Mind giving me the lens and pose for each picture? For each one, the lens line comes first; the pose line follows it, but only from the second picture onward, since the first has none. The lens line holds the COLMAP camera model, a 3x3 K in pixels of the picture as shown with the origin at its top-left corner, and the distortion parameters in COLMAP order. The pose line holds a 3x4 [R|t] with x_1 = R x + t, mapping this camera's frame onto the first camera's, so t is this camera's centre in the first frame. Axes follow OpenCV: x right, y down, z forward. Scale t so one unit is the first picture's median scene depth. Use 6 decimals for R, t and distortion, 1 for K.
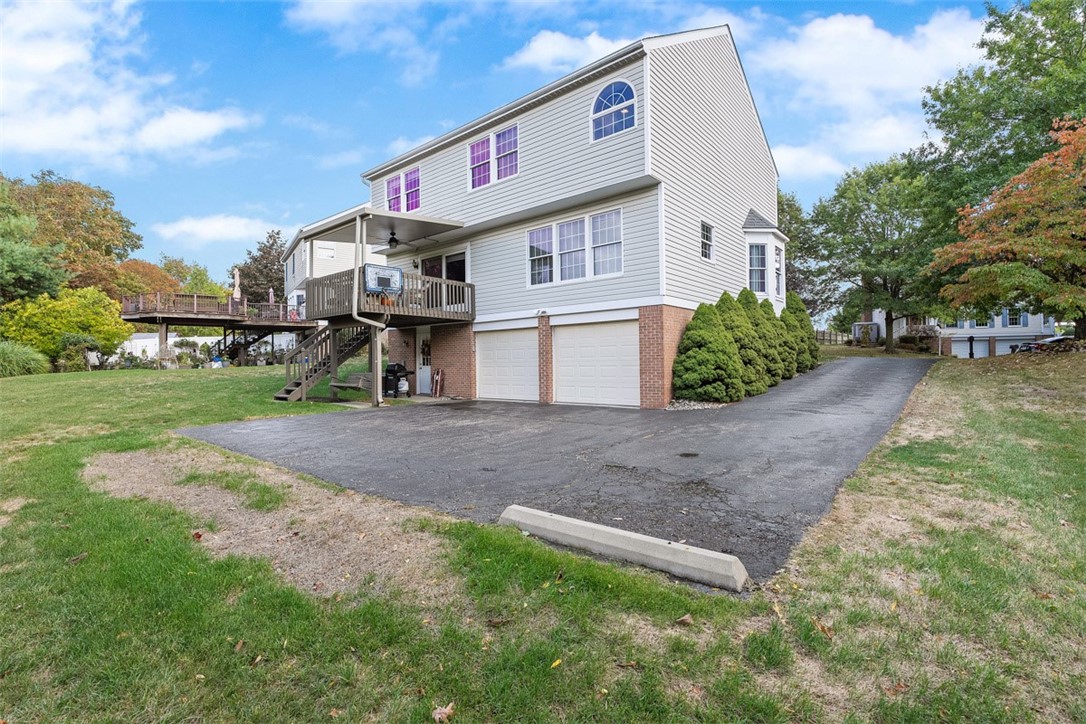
lens RADIAL K [[497.3, 0, 544.1], [0, 497.3, 356.5], [0, 0, 1]] dist [0.000830, -0.000255]
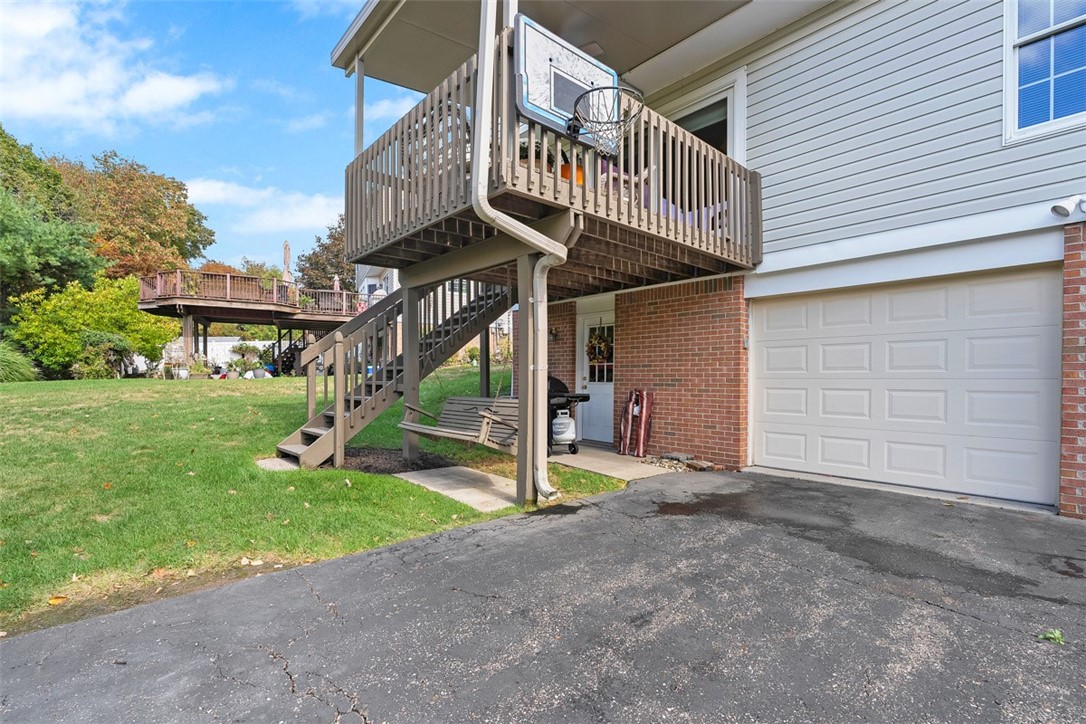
lens RADIAL K [[497.3, 0, 539.3], [0, 497.3, 382.9], [0, 0, 1]] dist [0.000830, -0.000255]
pose [[0.987885, 0.019261, -0.153986, -0.192823], [-0.016078, 0.999631, 0.021889, 0.008921], [0.154351, -0.019148, 0.987830, 0.462290]]
